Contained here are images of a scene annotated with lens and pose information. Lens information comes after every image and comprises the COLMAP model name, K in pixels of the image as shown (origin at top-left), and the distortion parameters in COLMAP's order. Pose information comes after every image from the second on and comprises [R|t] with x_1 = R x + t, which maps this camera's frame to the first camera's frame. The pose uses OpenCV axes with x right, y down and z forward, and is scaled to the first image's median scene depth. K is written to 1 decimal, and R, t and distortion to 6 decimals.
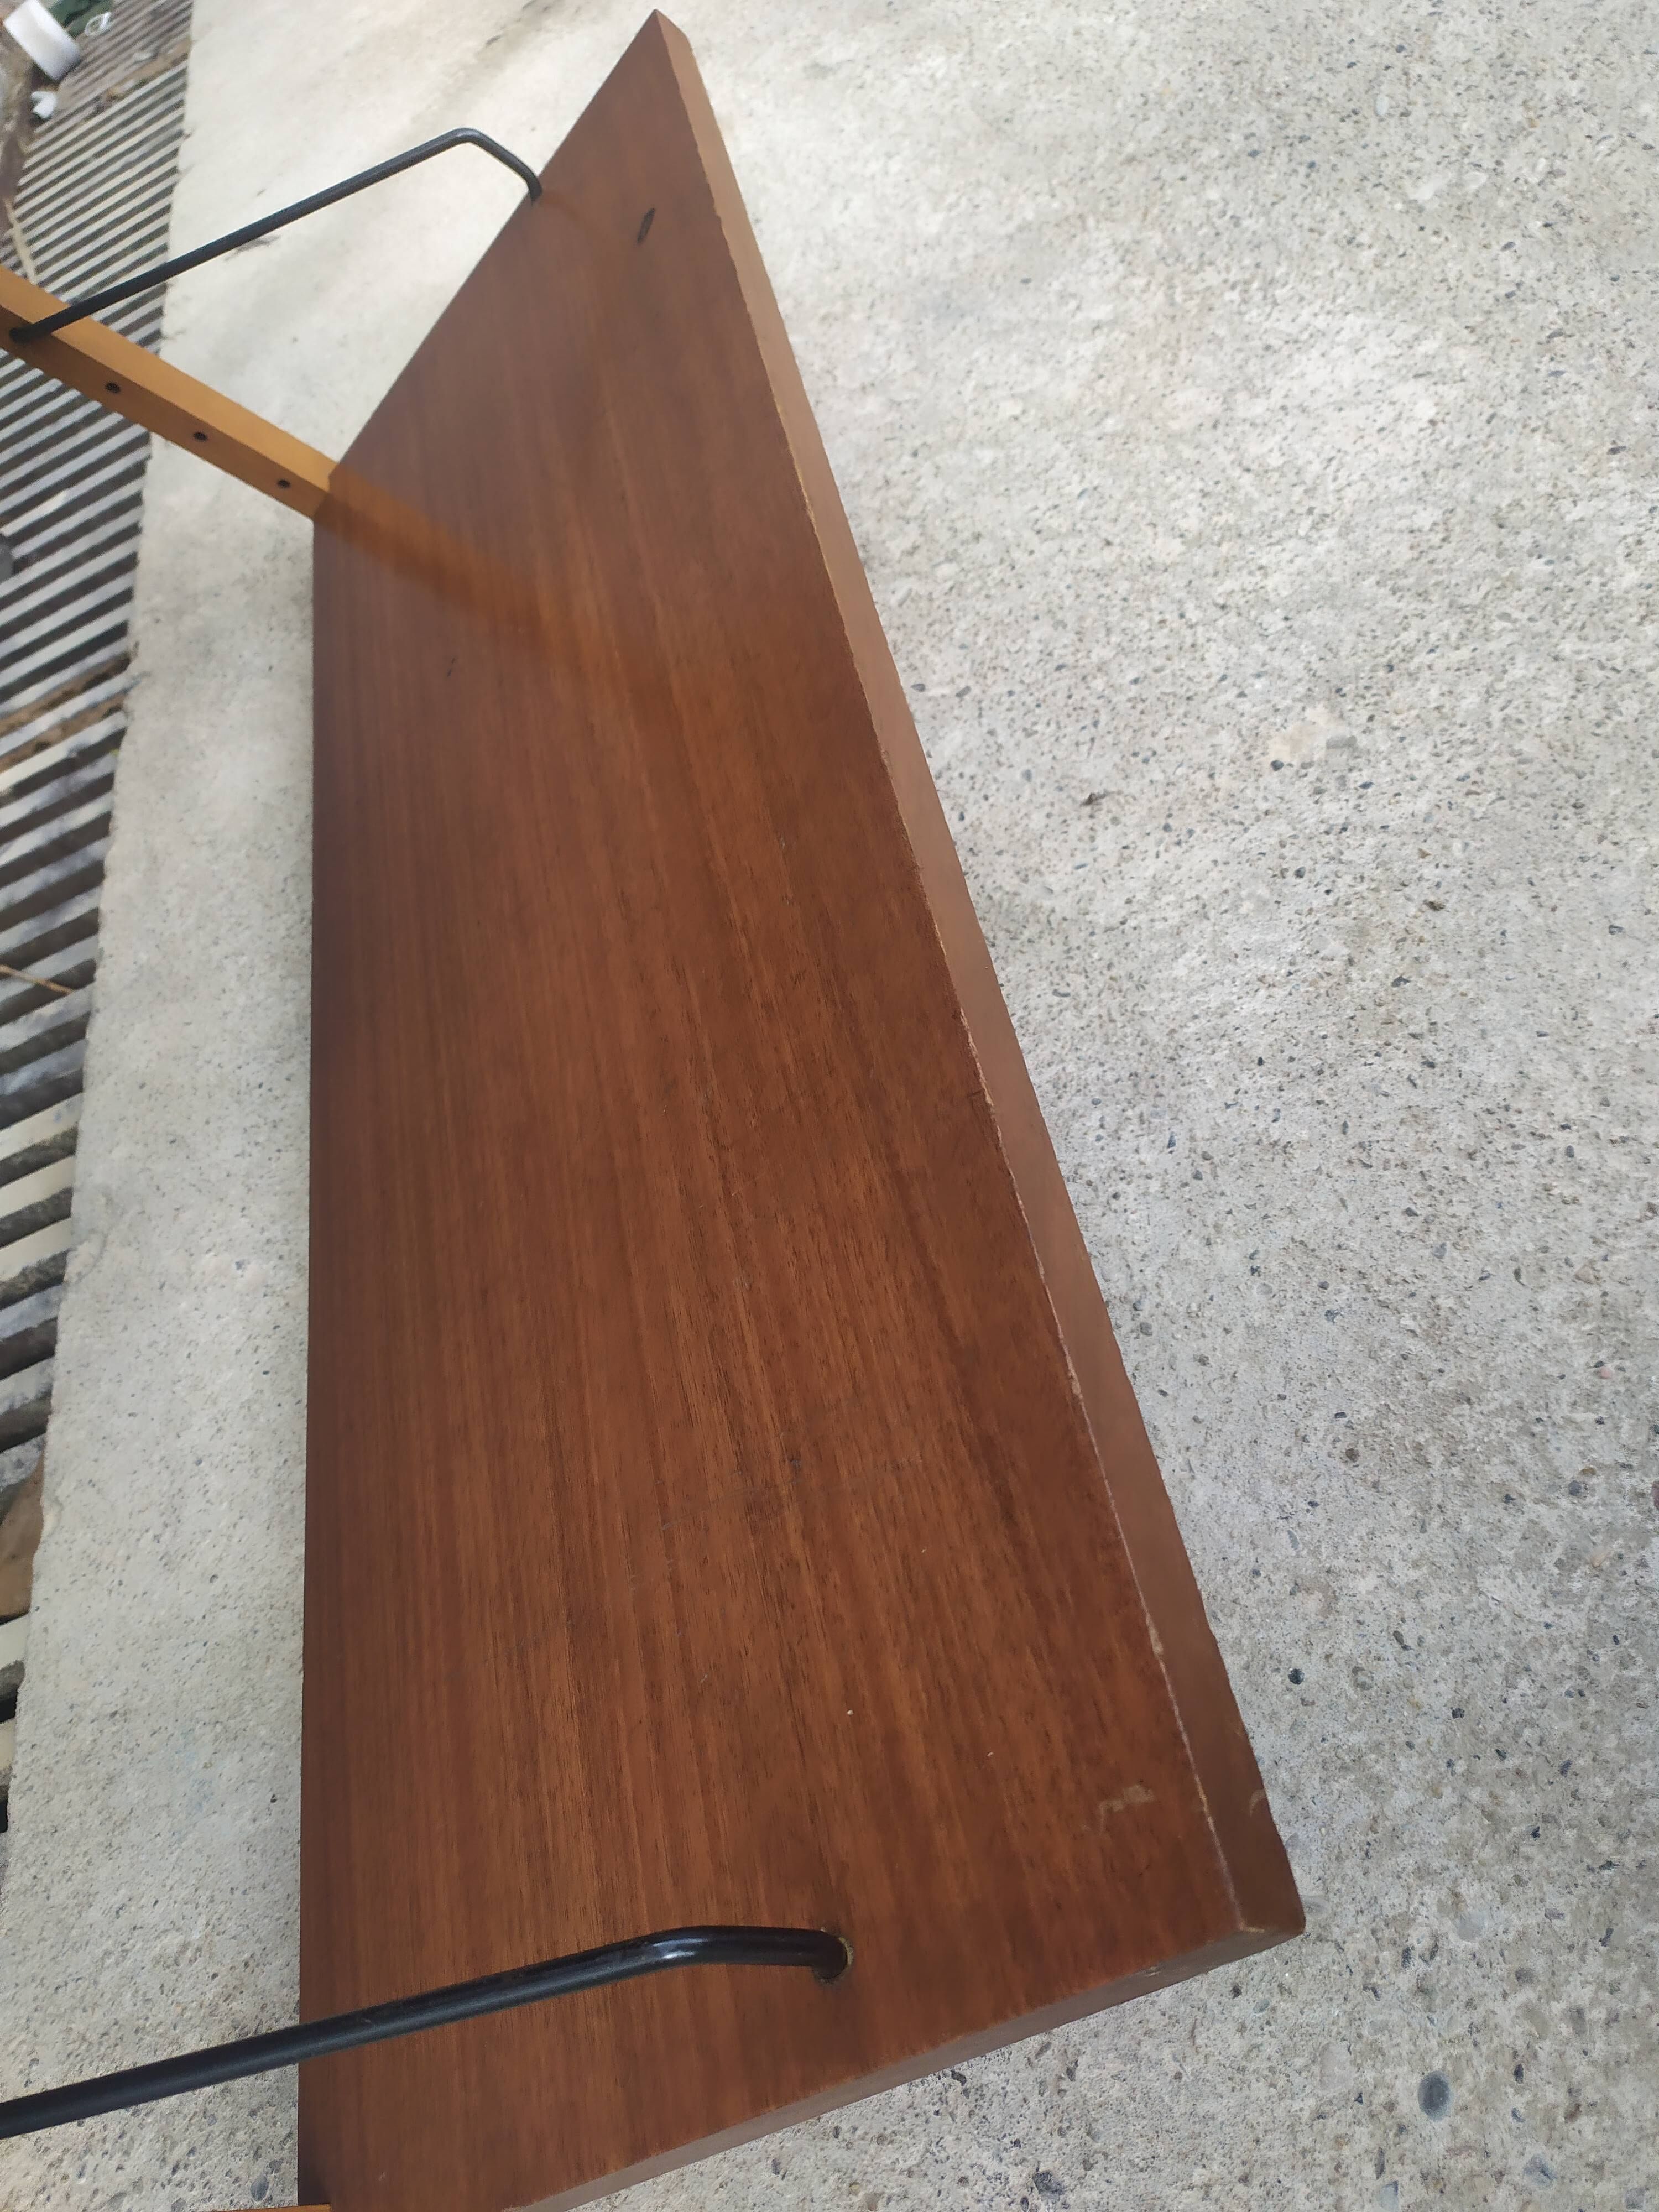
lens RADIAL K [[1690.0, 0, 840.4], [0, 1690.0, 1095.7], [0, 0, 1]] dist [0.047638, -0.058867]
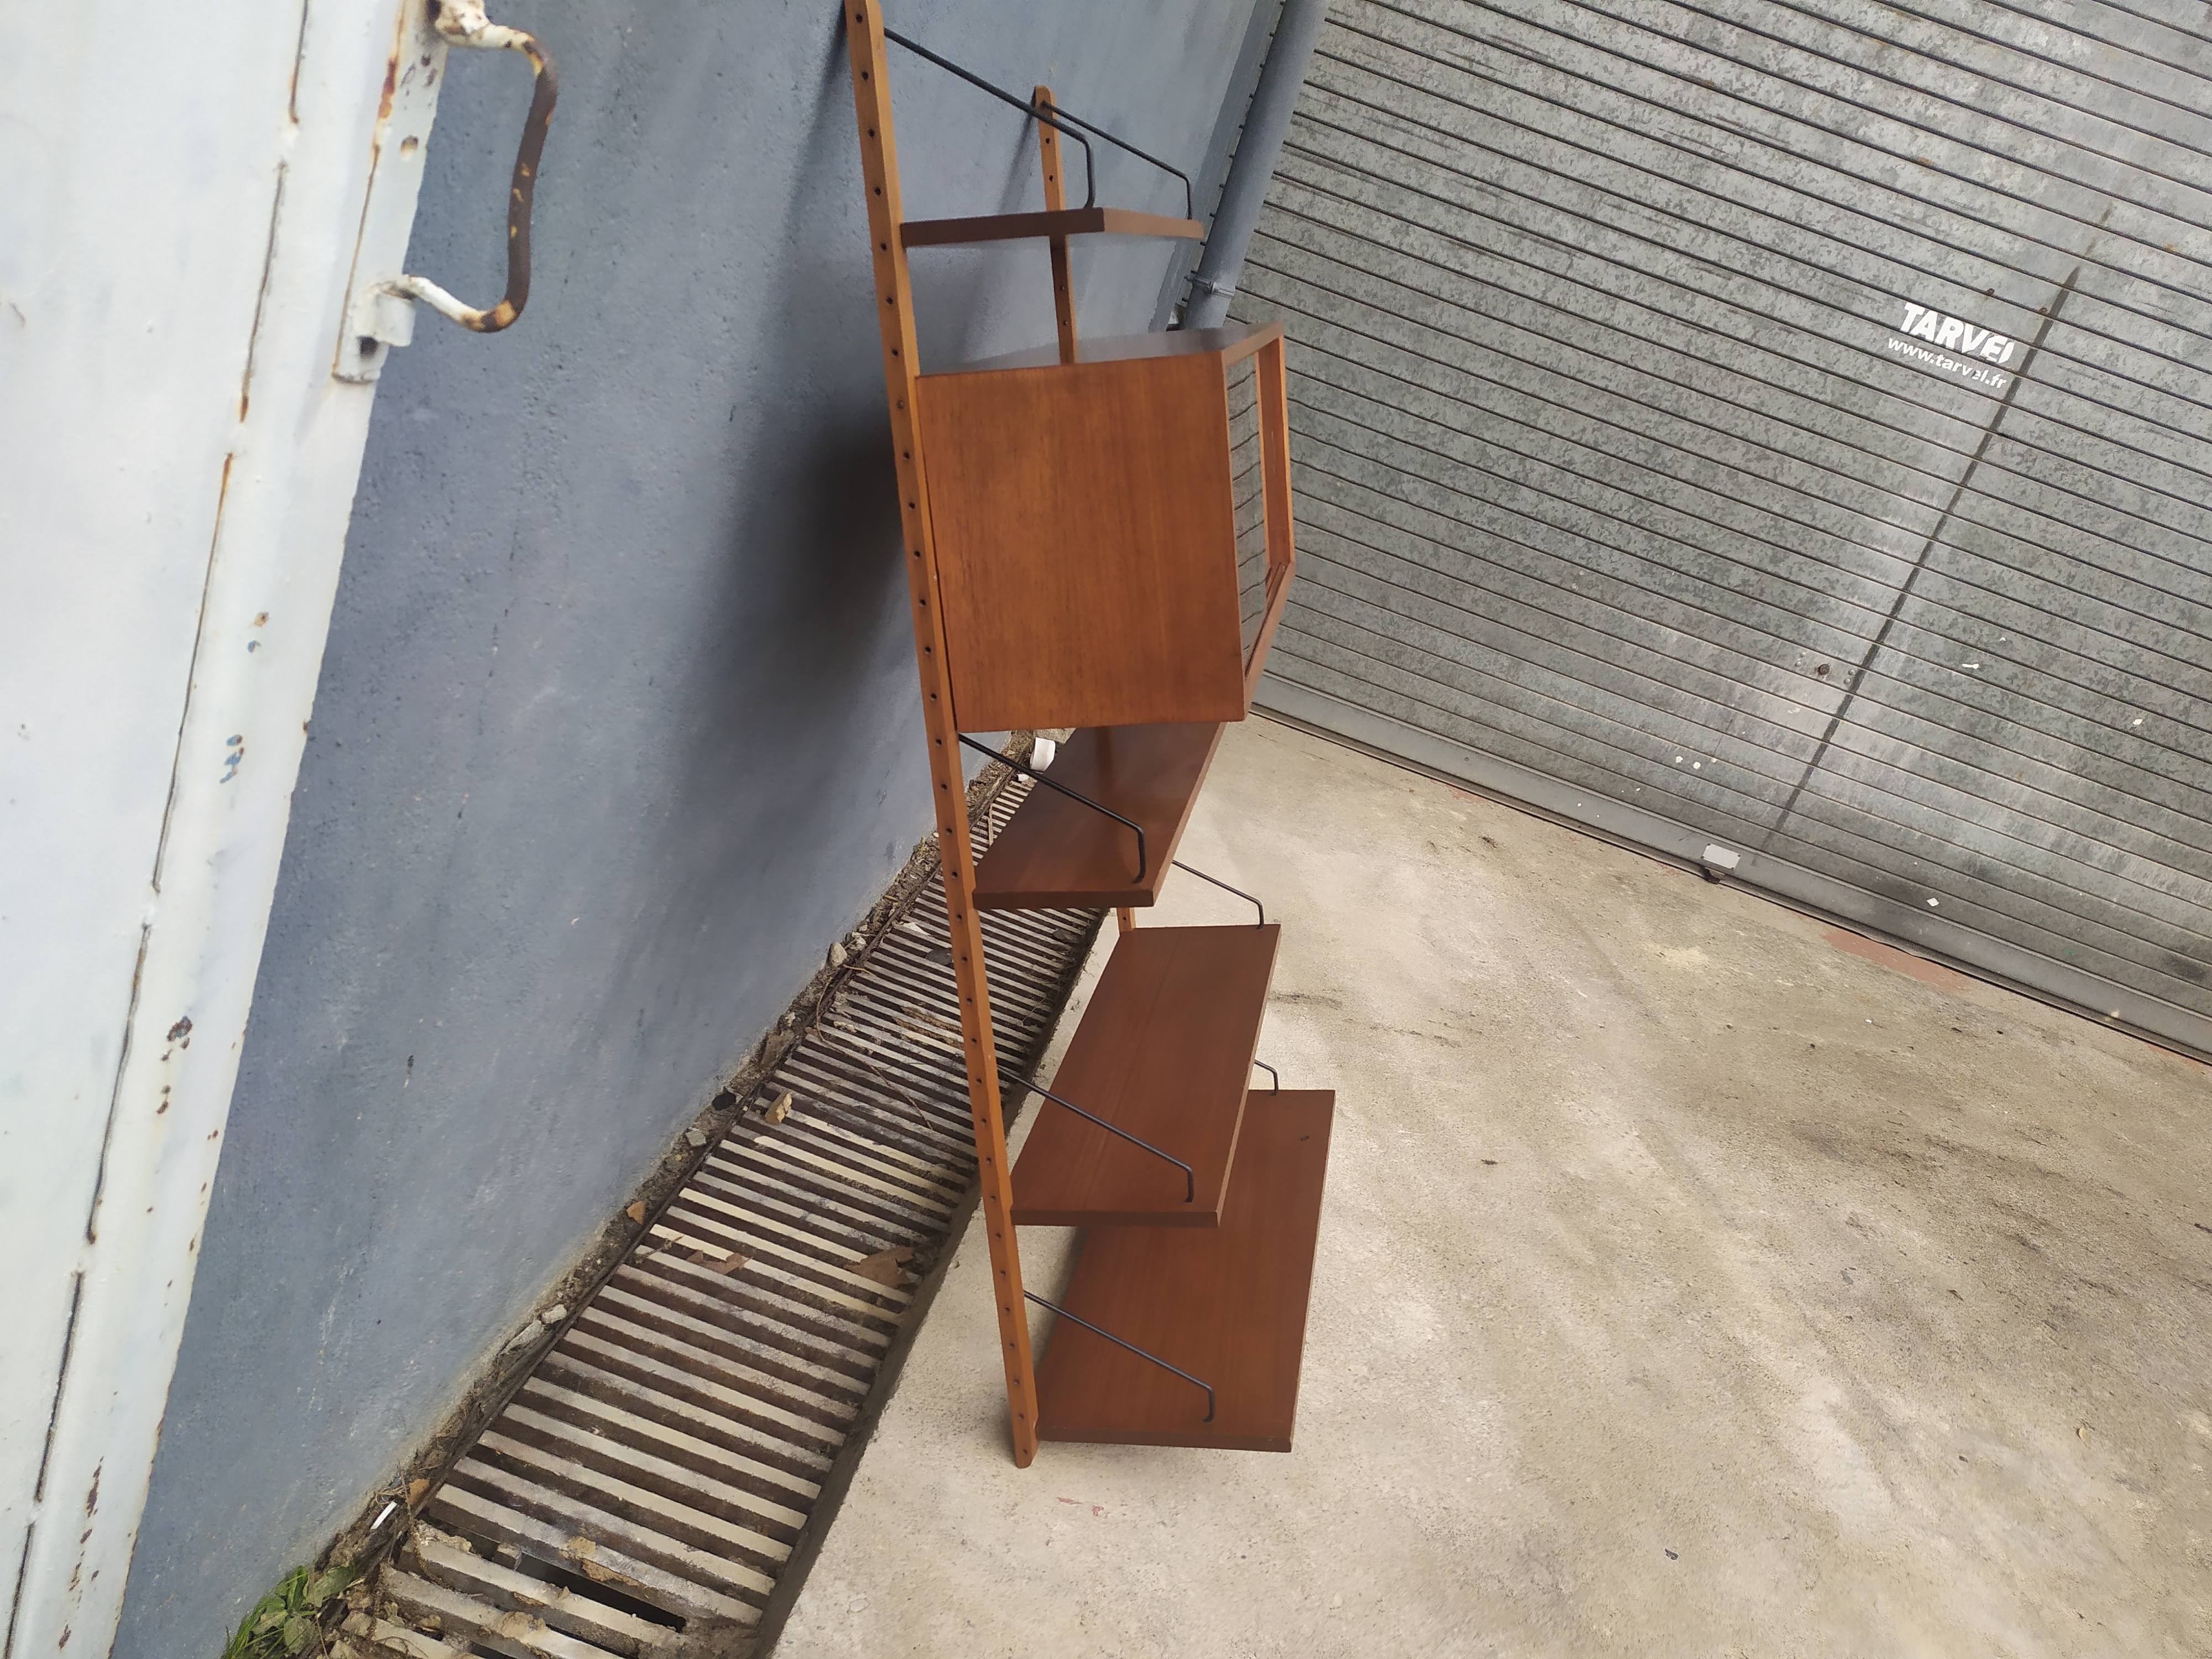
lens RADIAL K [[1668.6, 0, 1117.7], [0, 1668.6, 855.8], [0, 0, 1]] dist [0.053025, -0.052092]
pose [[0.677692, 0.732420, -0.065534, -0.717705], [-0.656501, 0.562473, -0.502624, 1.445533], [-0.331271, 0.383647, 0.862017, -2.596033]]
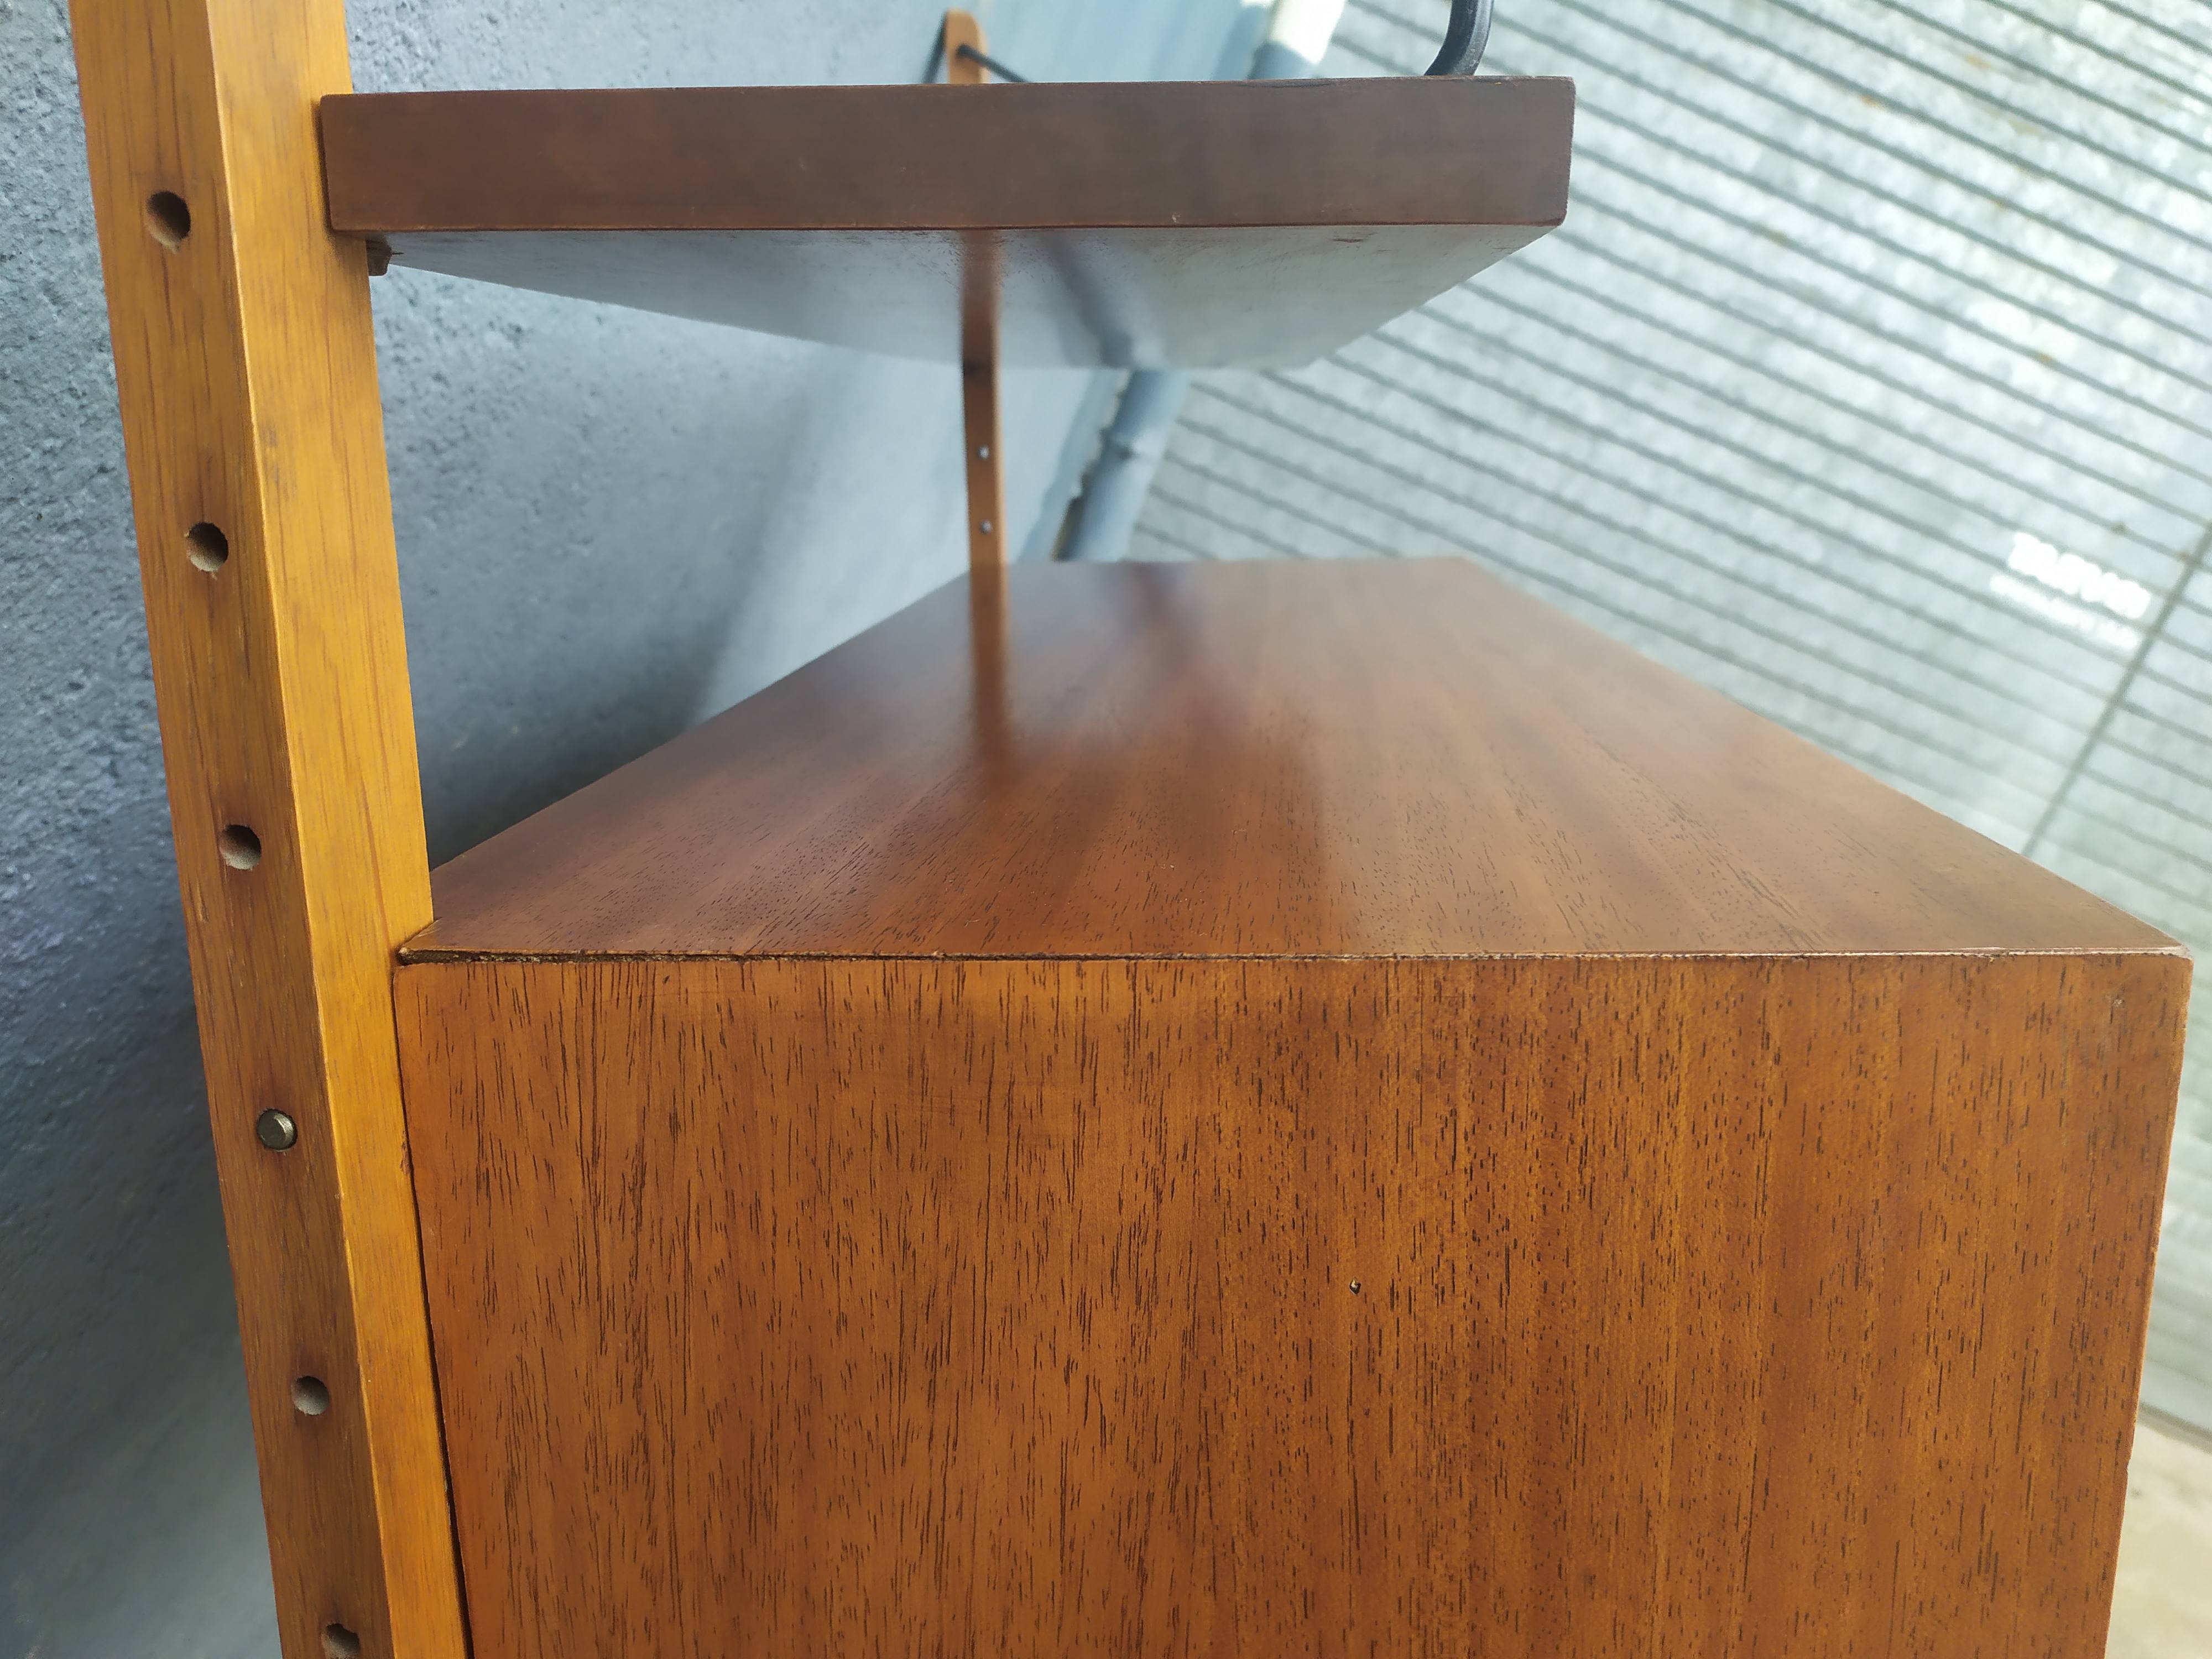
lens RADIAL K [[1690.0, 0, 1120.1], [0, 1690.0, 837.9], [0, 0, 1]] dist [0.047638, -0.058867]
pose [[0.657712, 0.751101, -0.057112, -1.545188], [-0.609765, 0.486364, -0.625809, 0.025282], [-0.442269, 0.446427, 0.777882, -0.935891]]
